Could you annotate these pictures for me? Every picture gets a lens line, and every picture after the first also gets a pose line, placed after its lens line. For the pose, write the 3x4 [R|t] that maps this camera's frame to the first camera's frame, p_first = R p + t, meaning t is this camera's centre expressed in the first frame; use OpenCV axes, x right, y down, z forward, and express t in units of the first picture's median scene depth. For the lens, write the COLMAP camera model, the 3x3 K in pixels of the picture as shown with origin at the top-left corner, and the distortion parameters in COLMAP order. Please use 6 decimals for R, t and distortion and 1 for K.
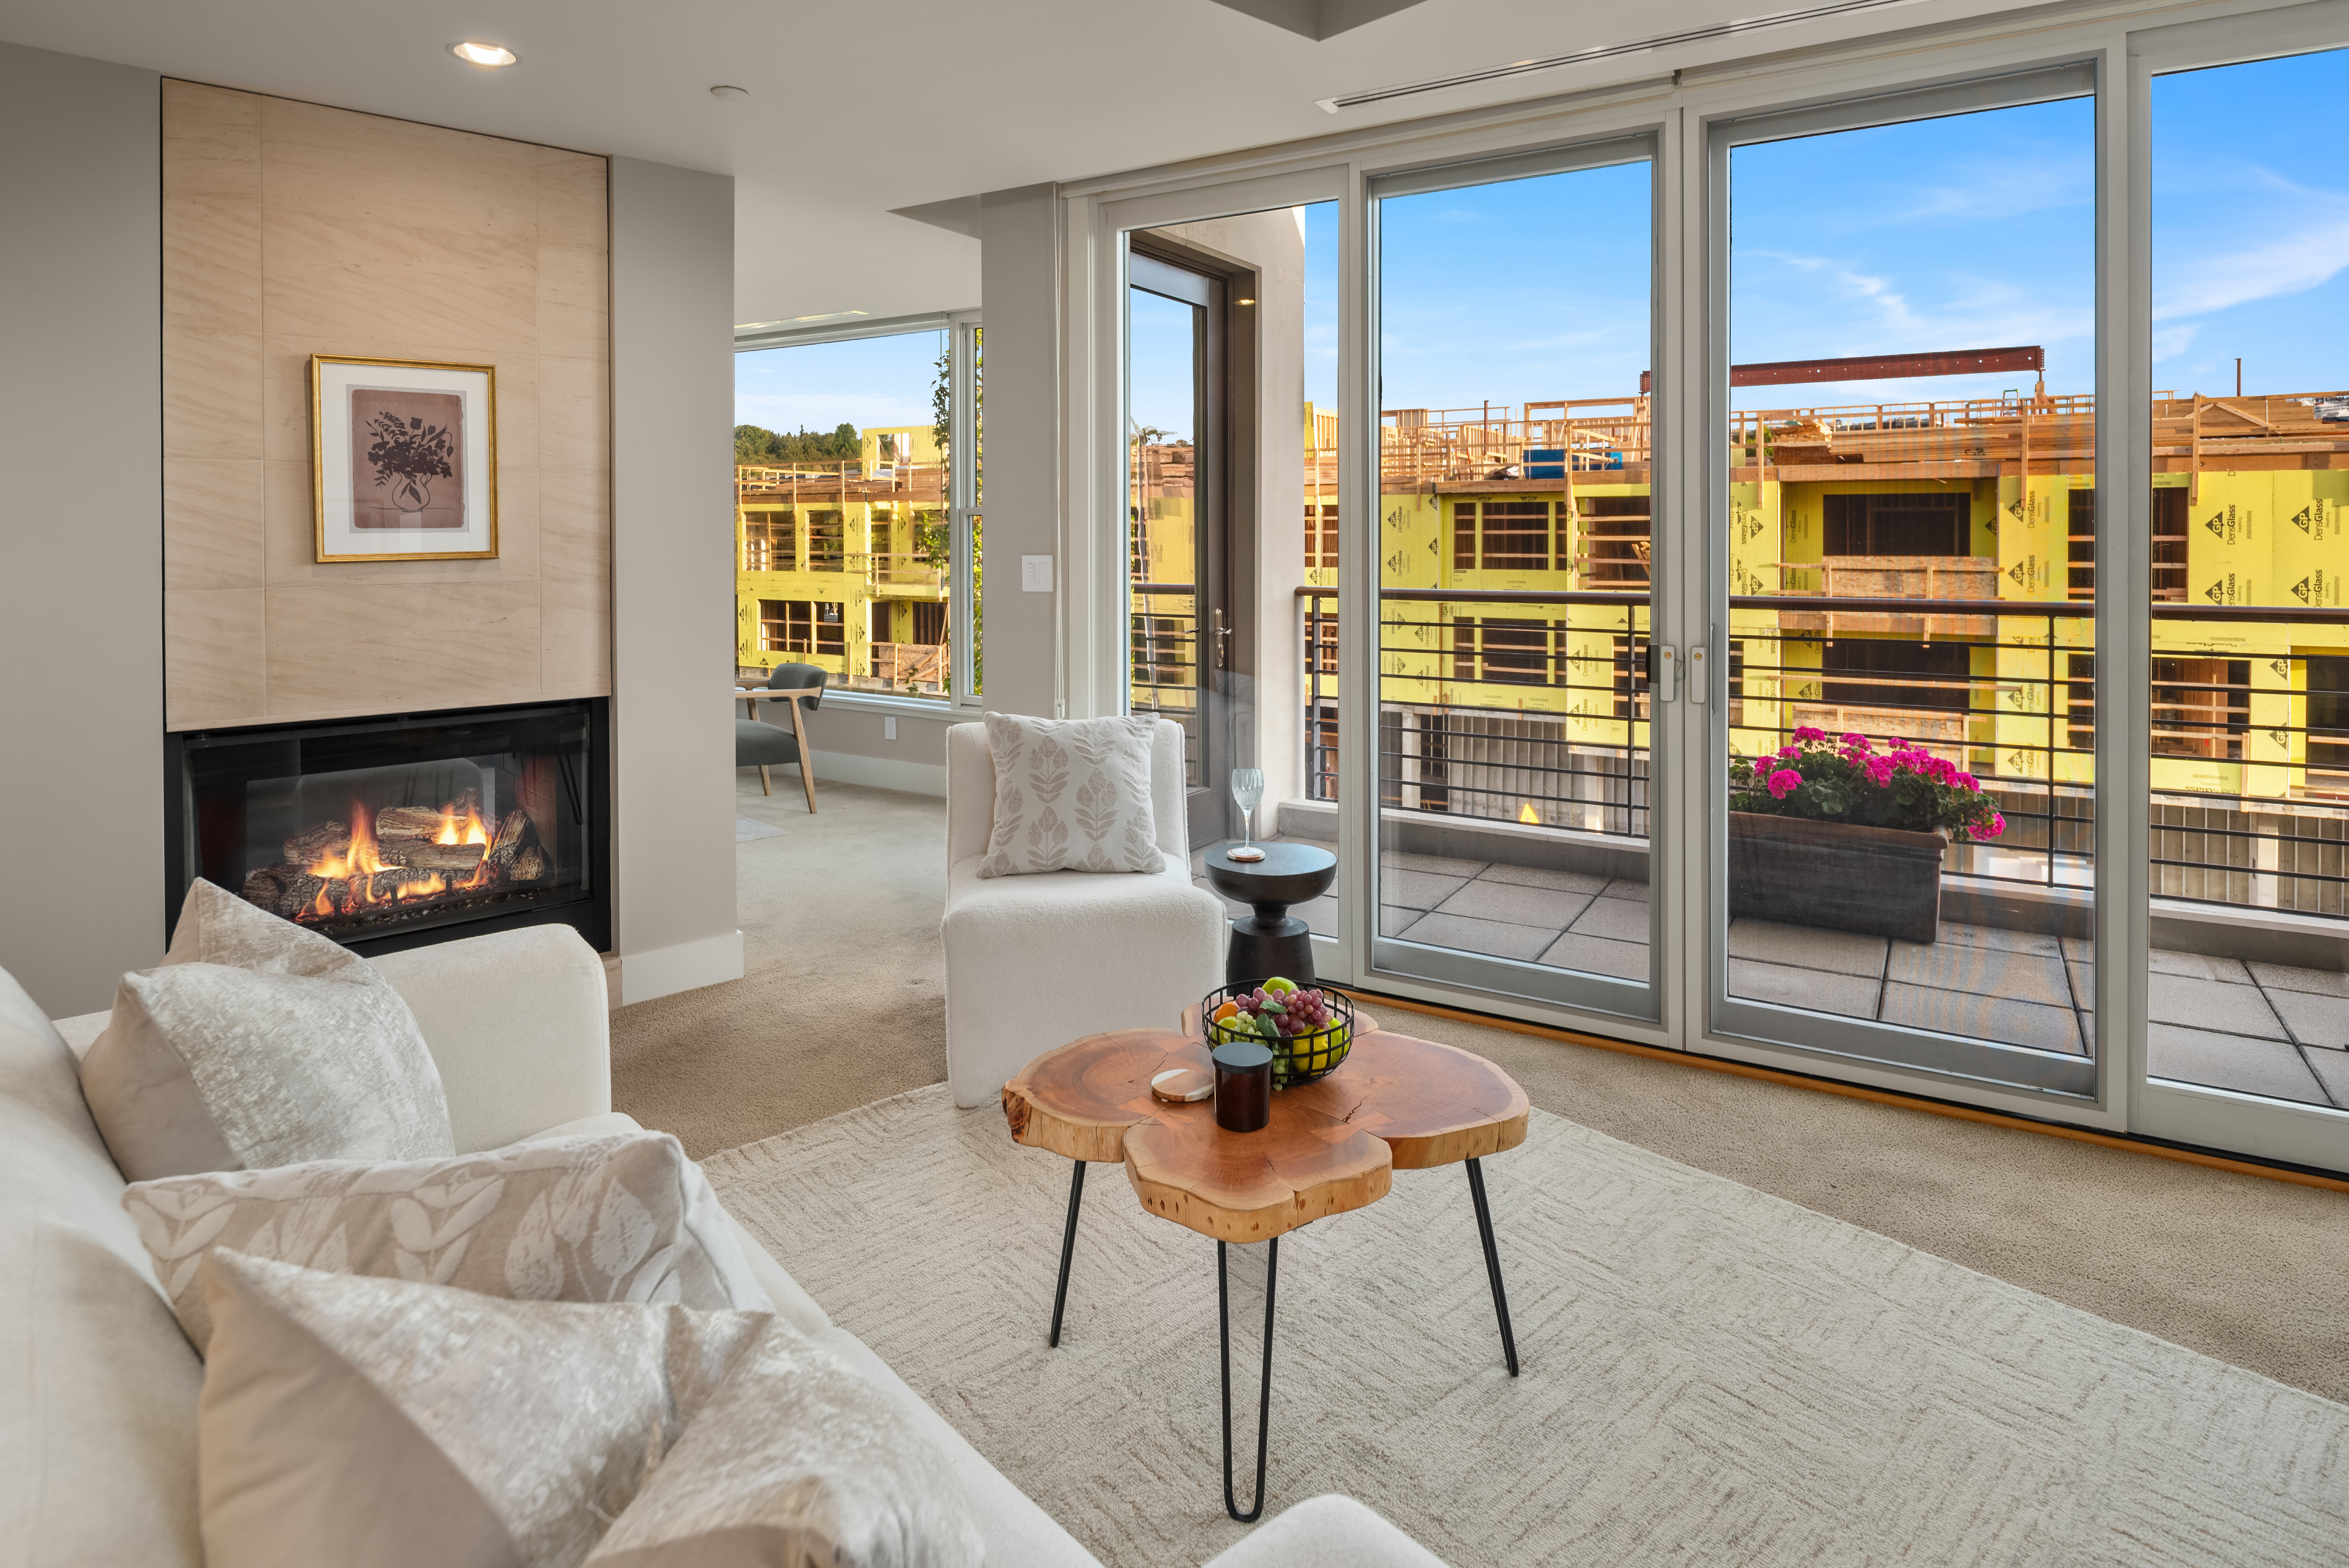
lens RADIAL K [[1283.2, 0, 1186.2], [0, 1283.2, 593.1], [0, 0, 1]] dist [-0.002023, -0.005369]
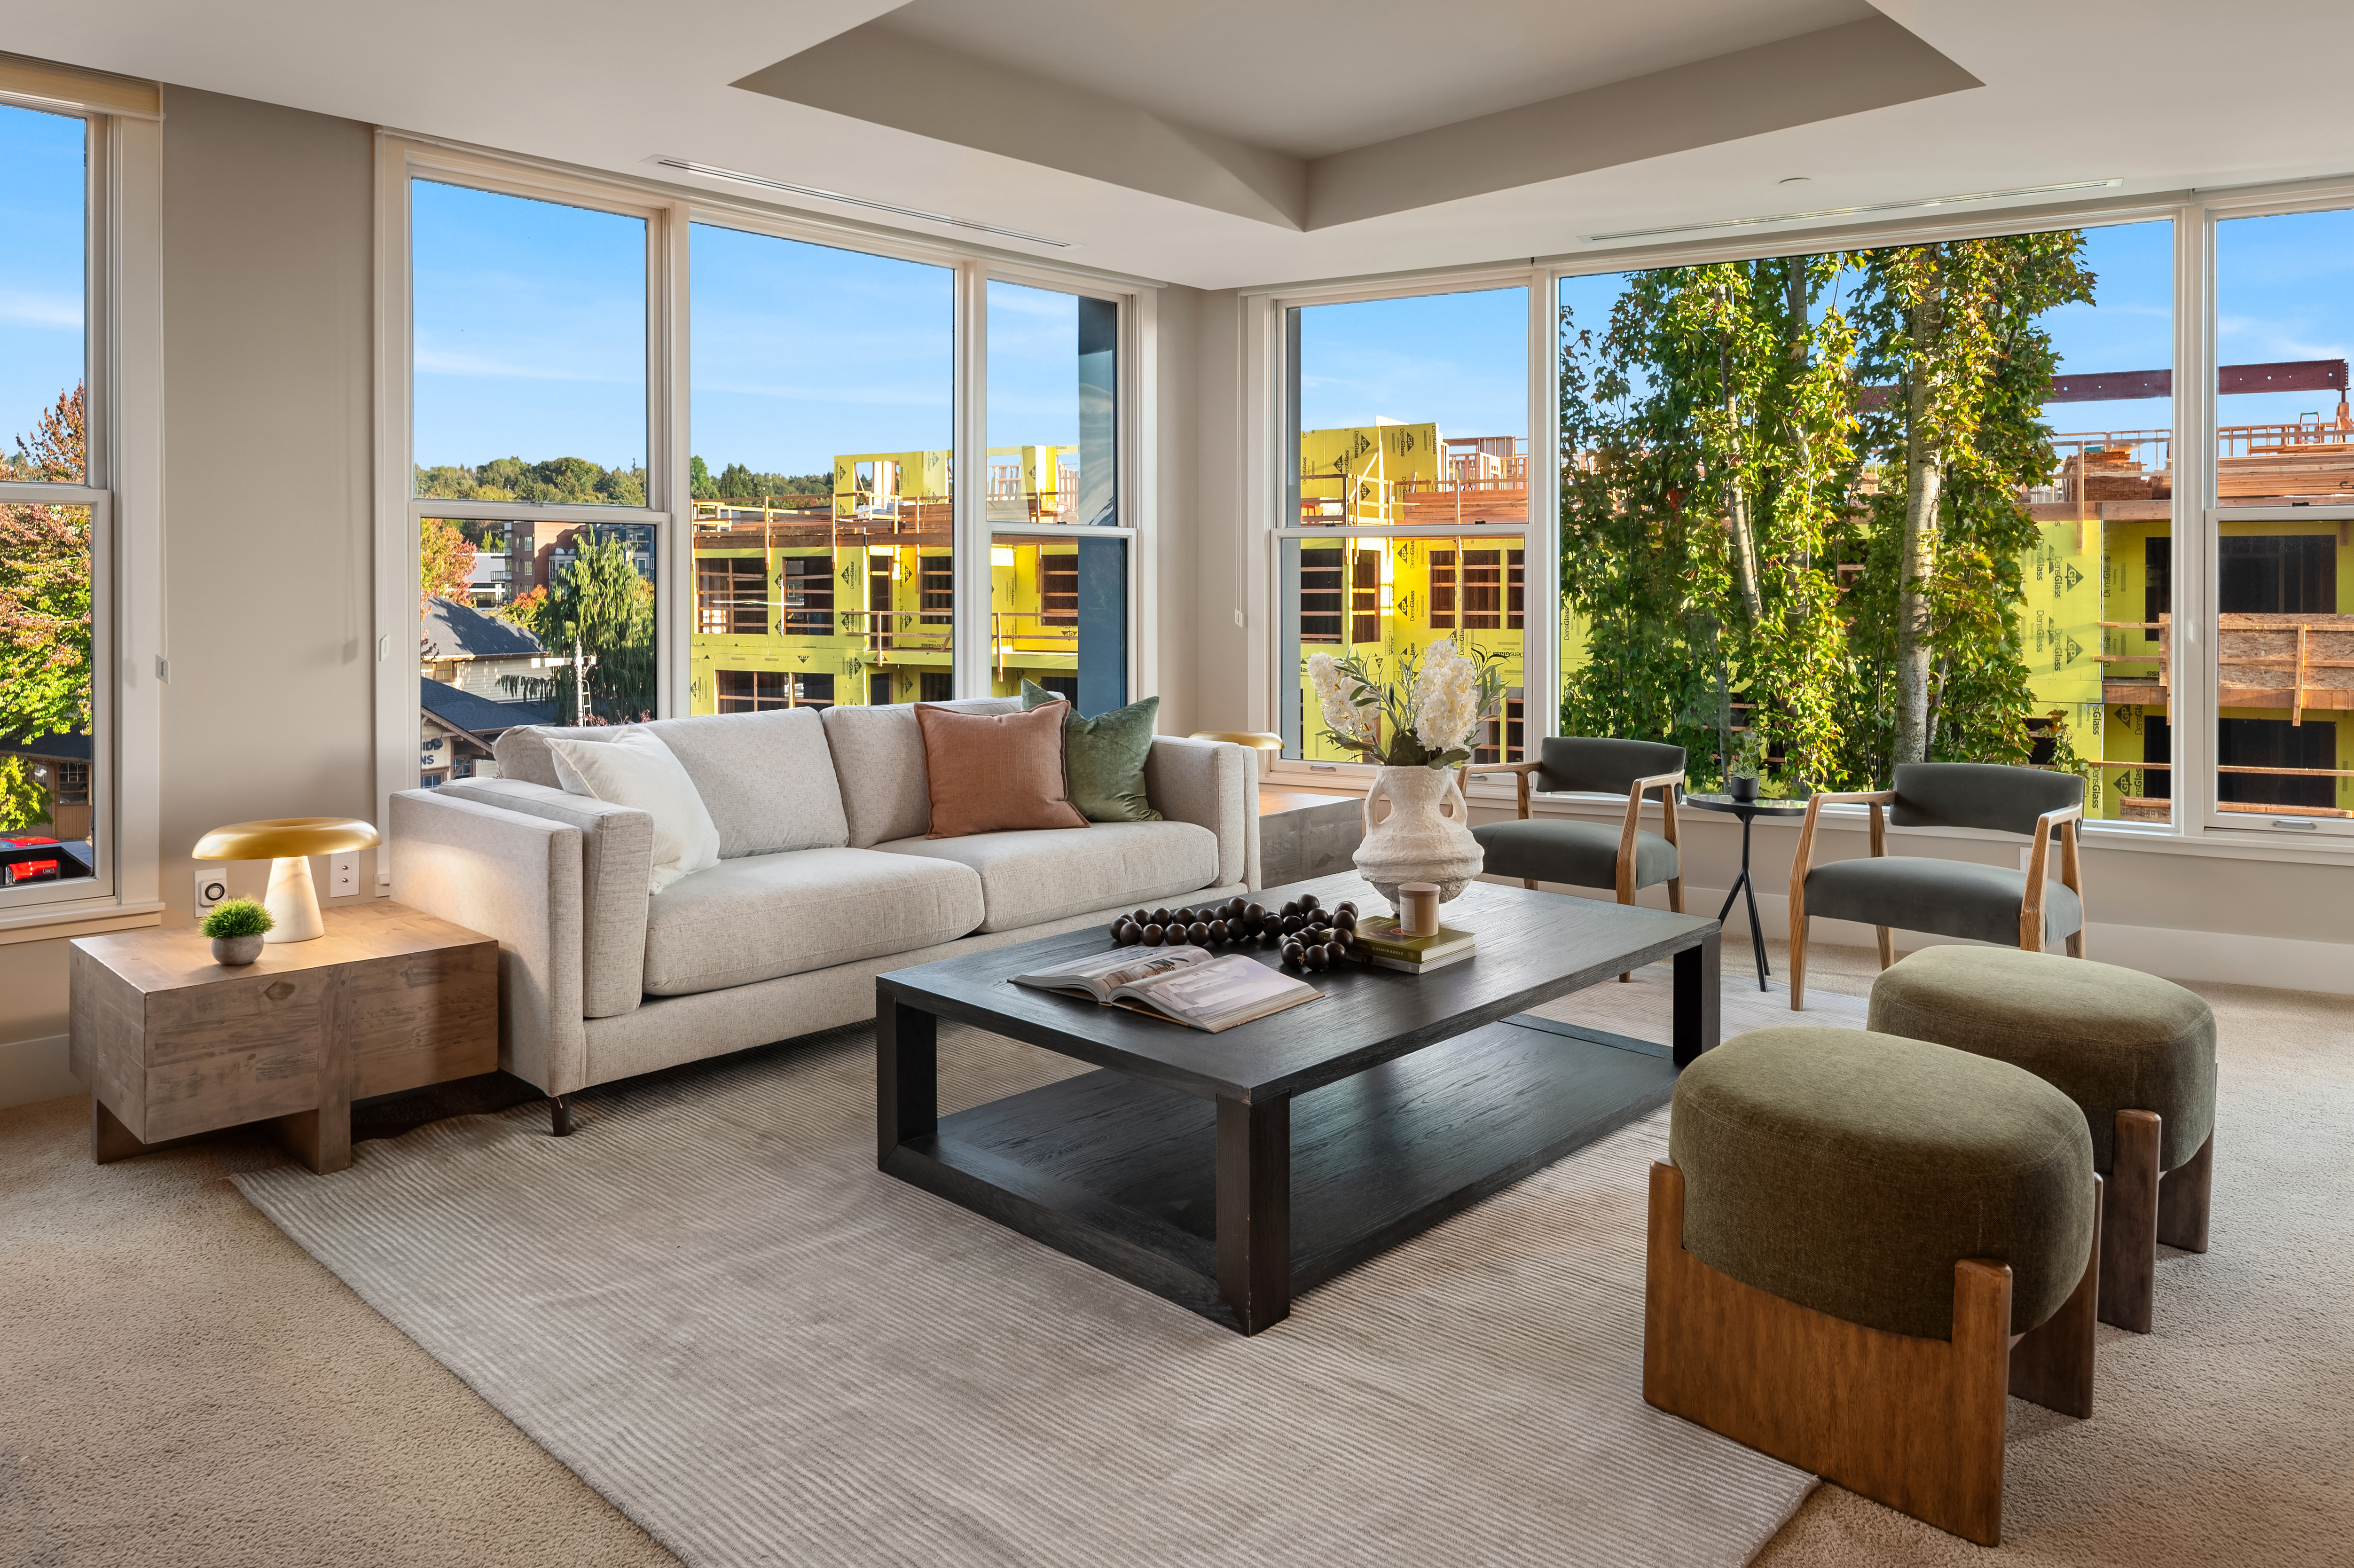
lens RADIAL K [[1527.1, 0, 1184.1], [0, 1527.1, 698.1], [0, 0, 1]] dist [-0.001172, -0.001935]
pose [[0.998080, -0.002933, 0.061866, -0.173672], [0.001509, 0.999733, 0.023053, 0.001471], [-0.061917, -0.022915, 0.997818, 0.074265]]
